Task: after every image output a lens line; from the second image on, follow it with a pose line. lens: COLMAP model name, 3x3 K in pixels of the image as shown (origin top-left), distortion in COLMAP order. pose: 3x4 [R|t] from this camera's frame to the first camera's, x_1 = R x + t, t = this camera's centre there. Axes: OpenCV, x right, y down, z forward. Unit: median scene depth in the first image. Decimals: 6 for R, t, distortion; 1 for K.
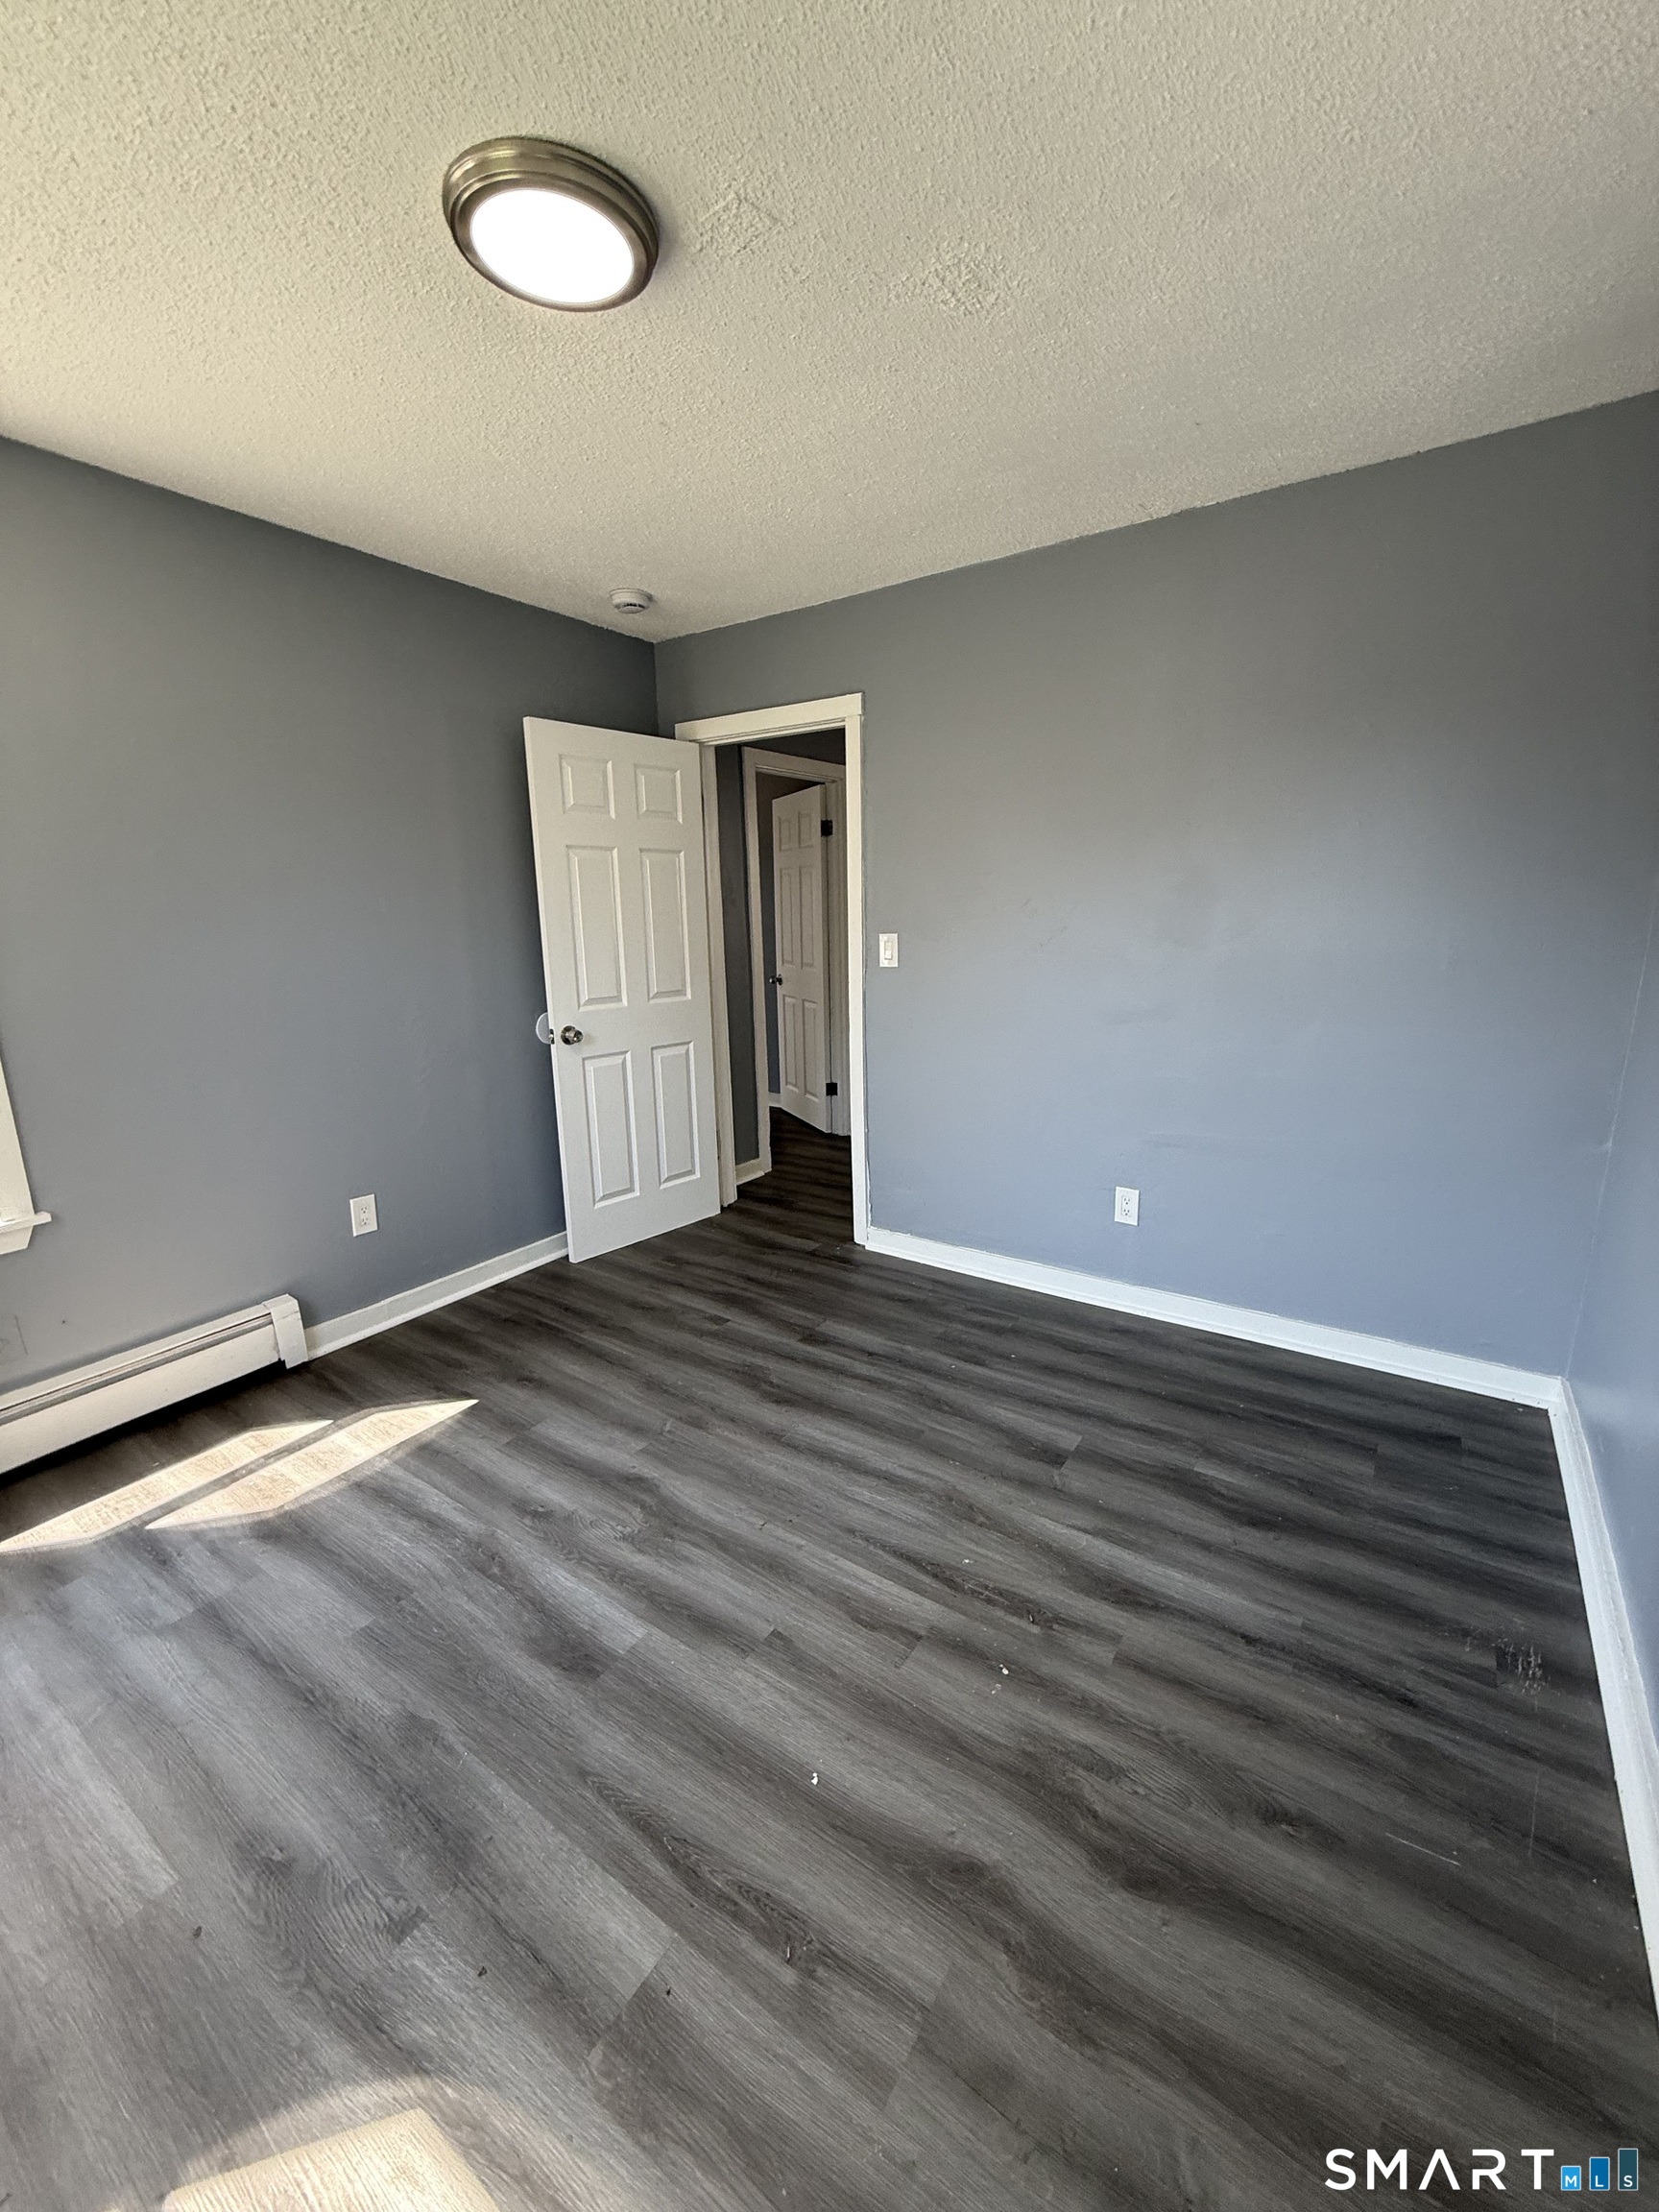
lens RADIAL K [[876.8, 0, 827.5], [0, 876.8, 1103.0], [0, 0, 1]] dist [0.001258, 0.000146]
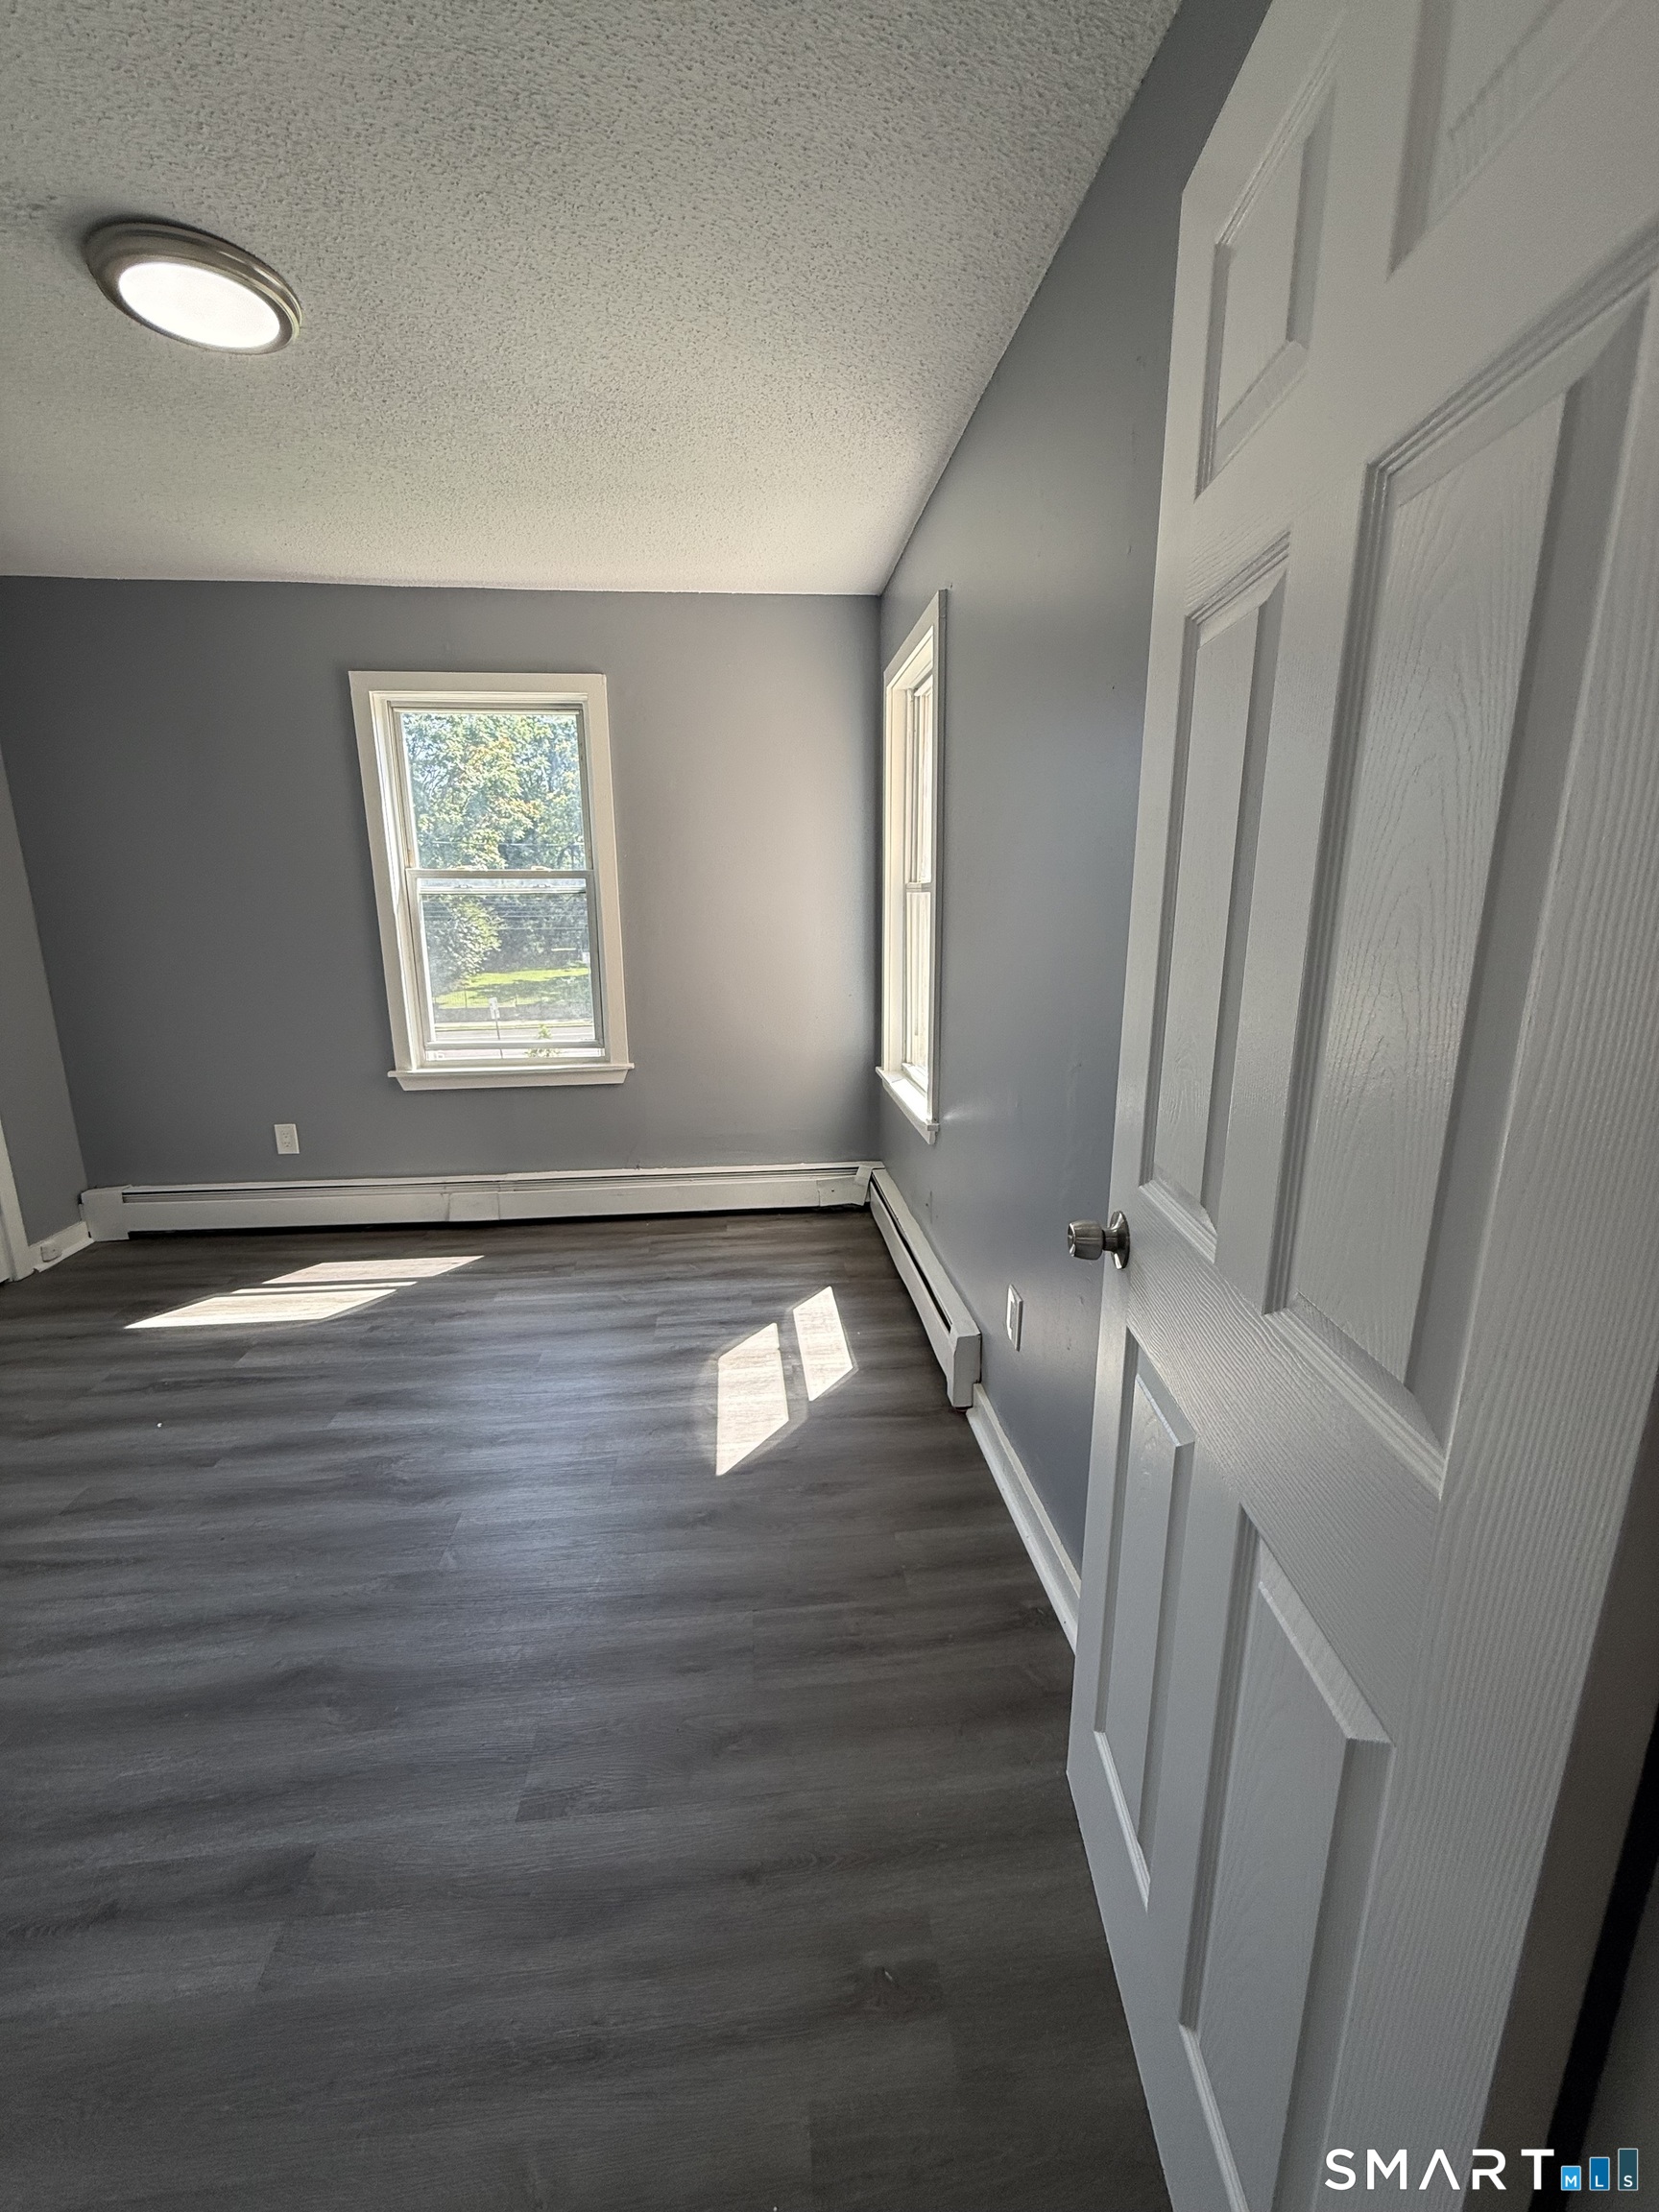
lens RADIAL K [[876.8, 0, 827.5], [0, 876.8, 1103.0], [0, 0, 1]] dist [0.001258, 0.000146]
pose [[-0.757524, 0.165975, -0.631356, -0.017252], [-0.126203, 0.911660, 0.391086, -0.379798], [0.640492, 0.375936, -0.669658, 1.795774]]
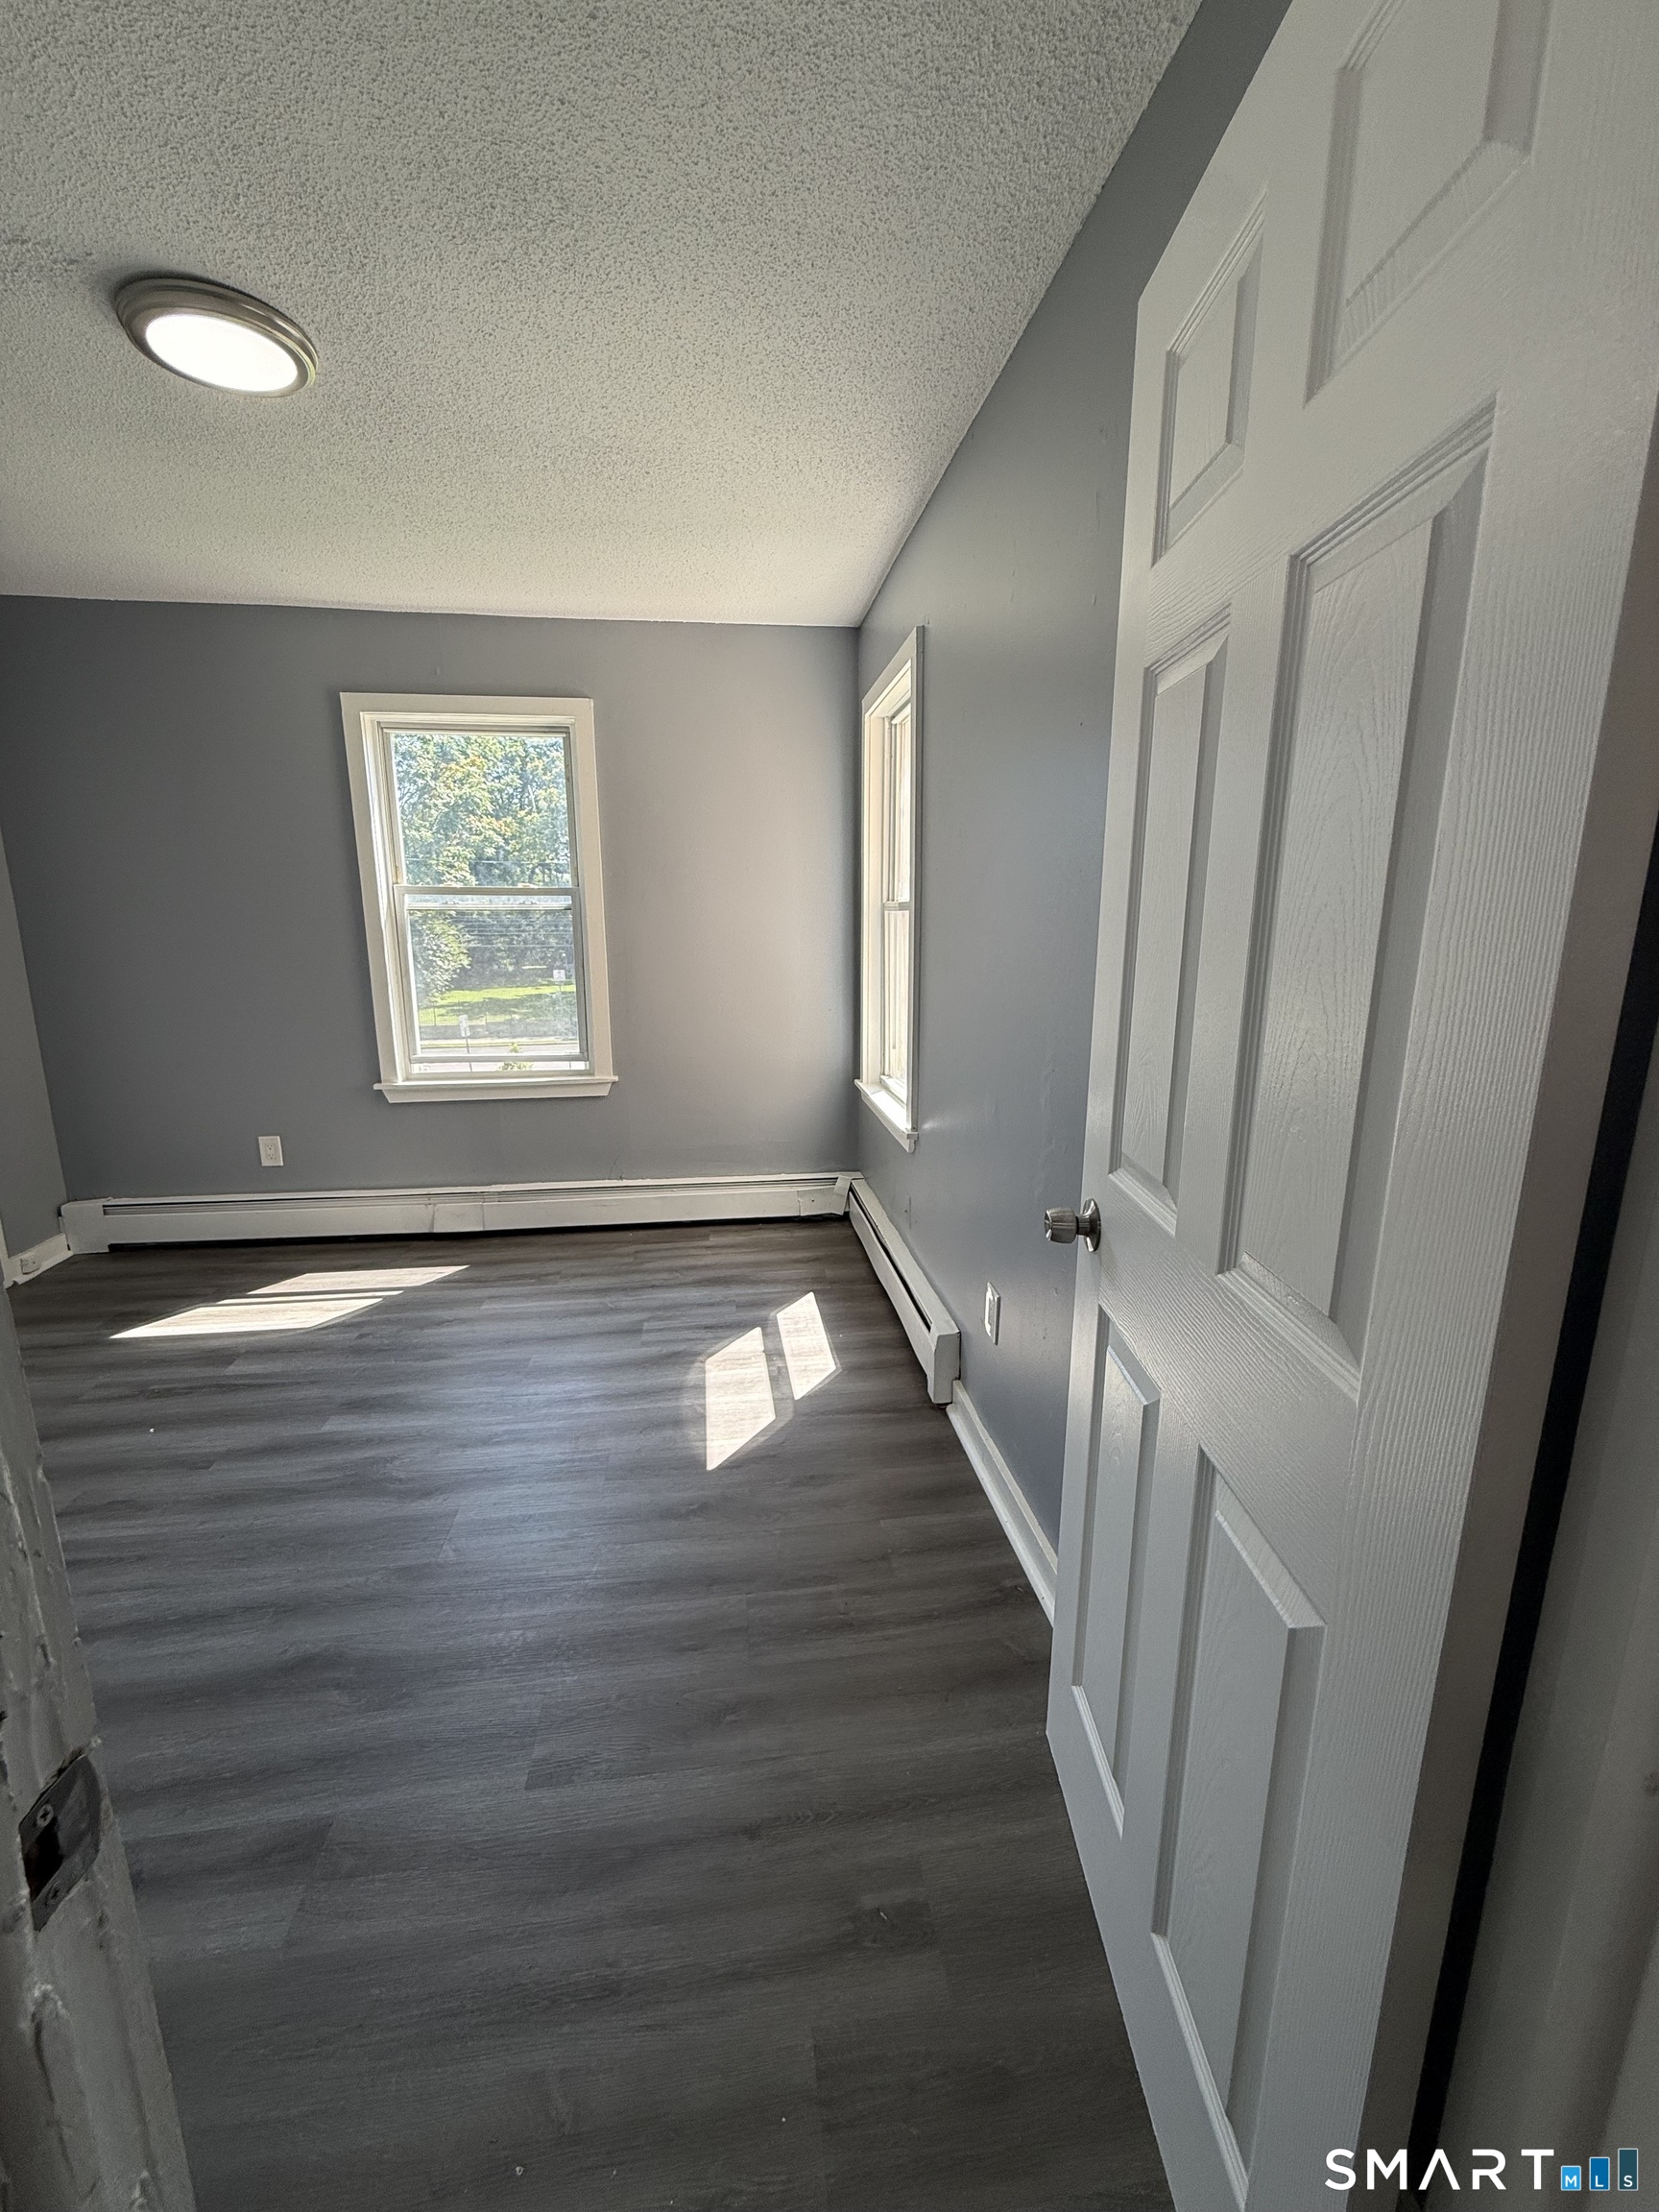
lens RADIAL K [[876.8, 0, 827.5], [0, 876.8, 1103.0], [0, 0, 1]] dist [0.001258, 0.000146]
pose [[-0.736566, 0.153740, -0.658661, 0.027471], [-0.136874, 0.919795, 0.367755, -0.383583], [0.662372, 0.361029, -0.656446, 1.821485]]
